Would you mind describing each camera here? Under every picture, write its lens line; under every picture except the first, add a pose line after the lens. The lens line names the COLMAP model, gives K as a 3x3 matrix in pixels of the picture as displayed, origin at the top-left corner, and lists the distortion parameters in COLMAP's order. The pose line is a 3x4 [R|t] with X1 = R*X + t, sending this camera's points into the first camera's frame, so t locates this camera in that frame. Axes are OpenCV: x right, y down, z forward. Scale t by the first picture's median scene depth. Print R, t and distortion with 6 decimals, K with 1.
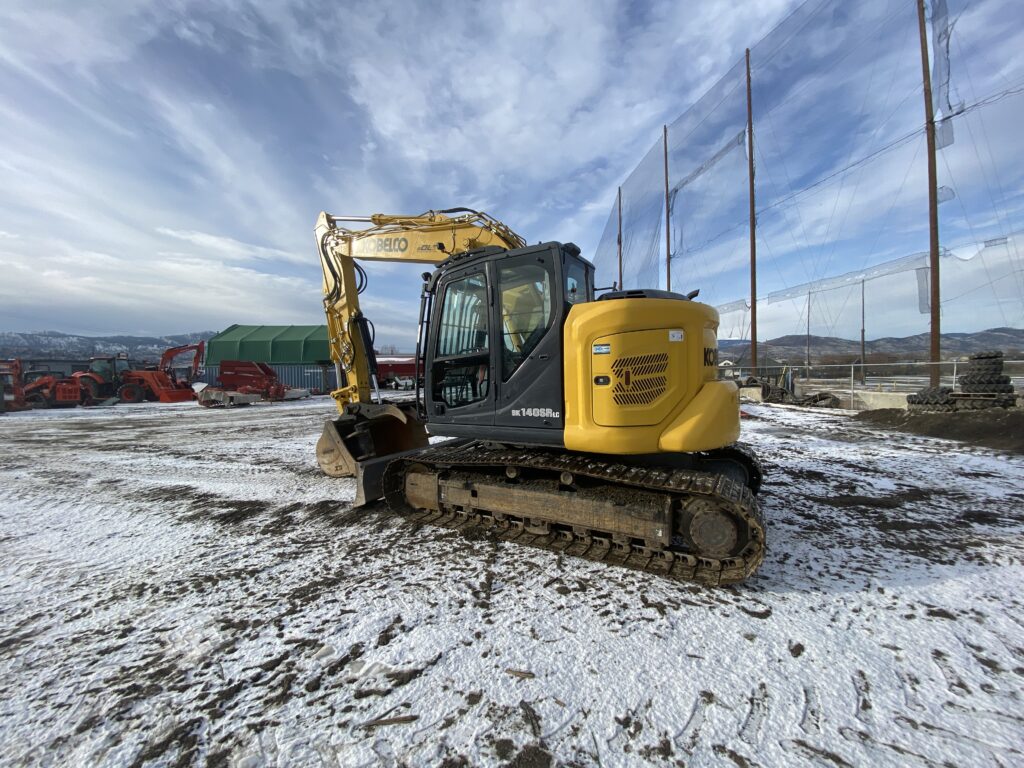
lens RADIAL K [[419.1, 0, 515.9], [0, 419.1, 385.4], [0, 0, 1]] dist [-0.003364, -0.008200]
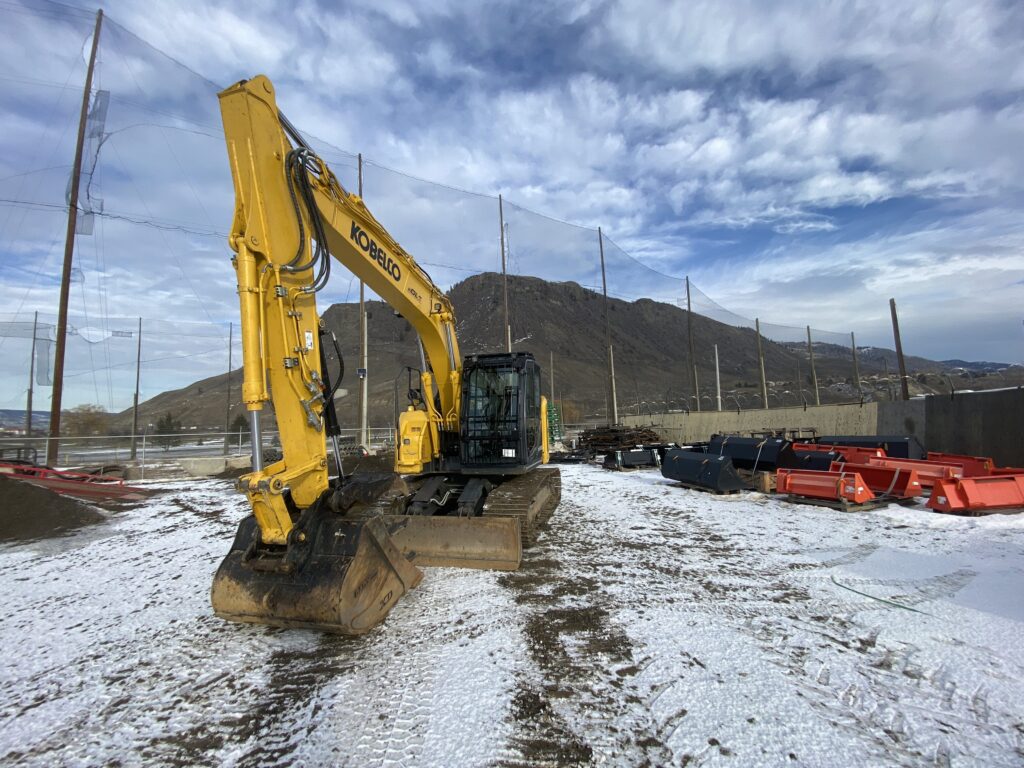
lens RADIAL K [[419.1, 0, 512.2], [0, 419.1, 389.5], [0, 0, 1]] dist [-0.003364, -0.008200]
pose [[-0.294773, 0.108838, 0.949349, -2.267184], [0.061490, 0.993594, -0.094818, -0.044835], [-0.953587, 0.030425, -0.299577, 2.180185]]
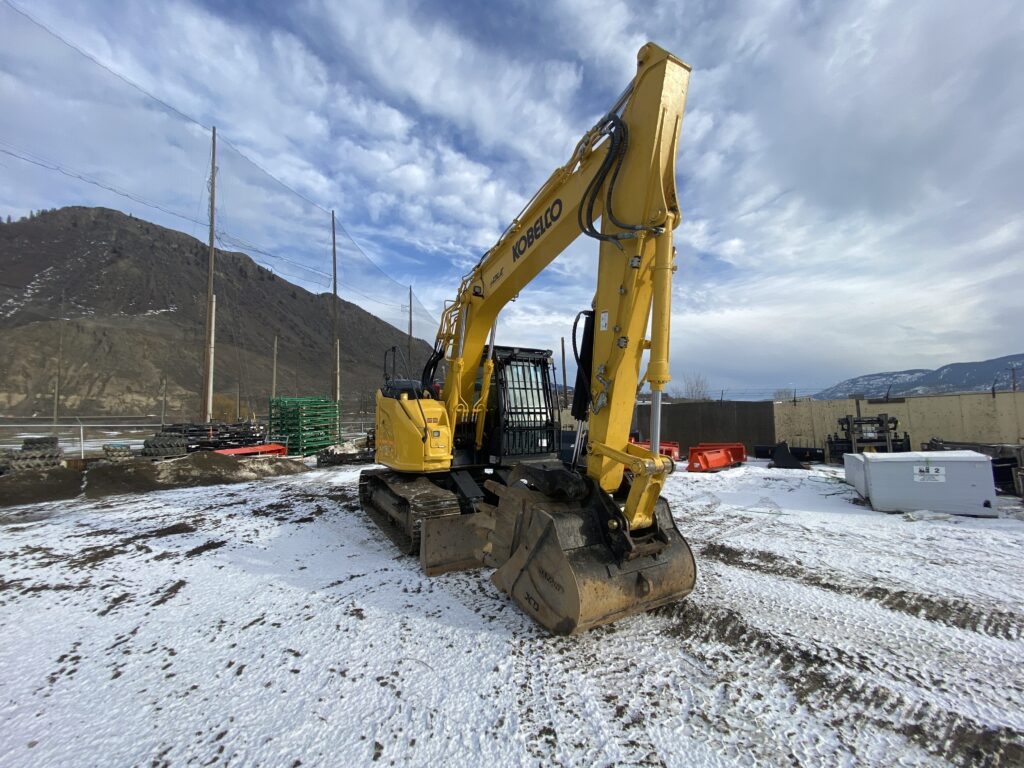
lens RADIAL K [[419.1, 0, 521.9], [0, 419.1, 381.8], [0, 0, 1]] dist [-0.003364, -0.008200]
pose [[-0.870629, 0.079734, 0.485436, -1.252928], [0.049112, 0.995935, -0.075503, -0.085818], [-0.489483, -0.041894, -0.871006, 3.579739]]
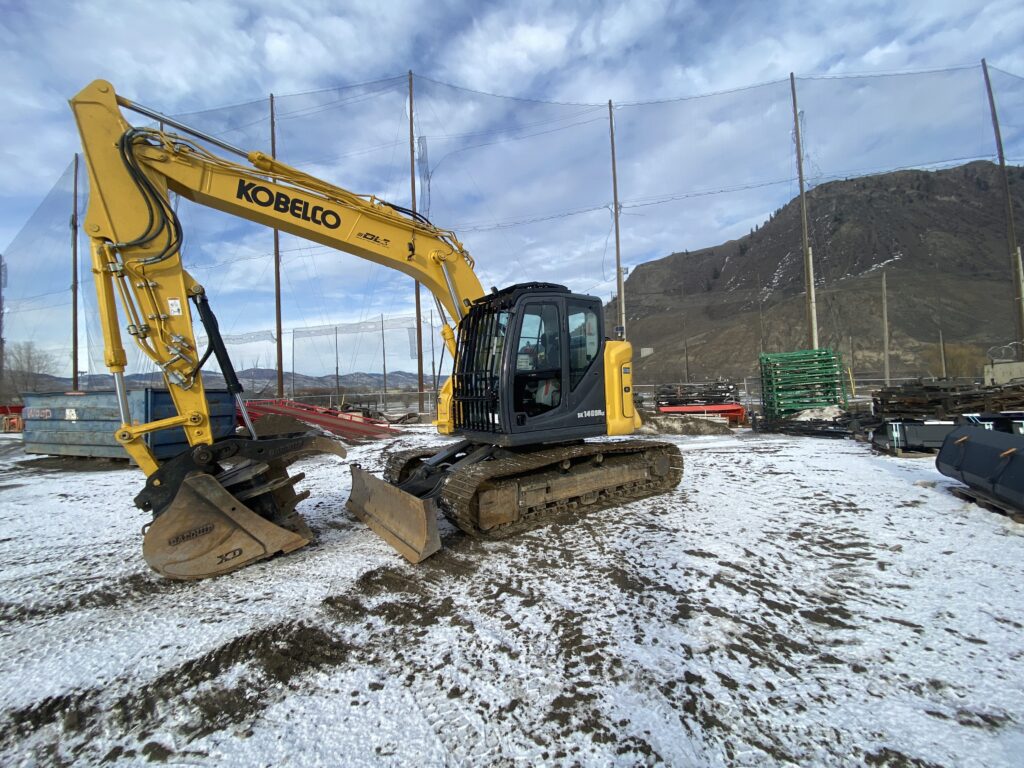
lens RADIAL K [[419.1, 0, 505.0], [0, 419.1, 379.7], [0, 0, 1]] dist [-0.003364, -0.008200]
pose [[0.408141, 0.035906, 0.912213, -1.723157], [0.046404, 0.997119, -0.060010, 0.029033], [-0.911739, 0.066823, 0.405299, 0.881503]]
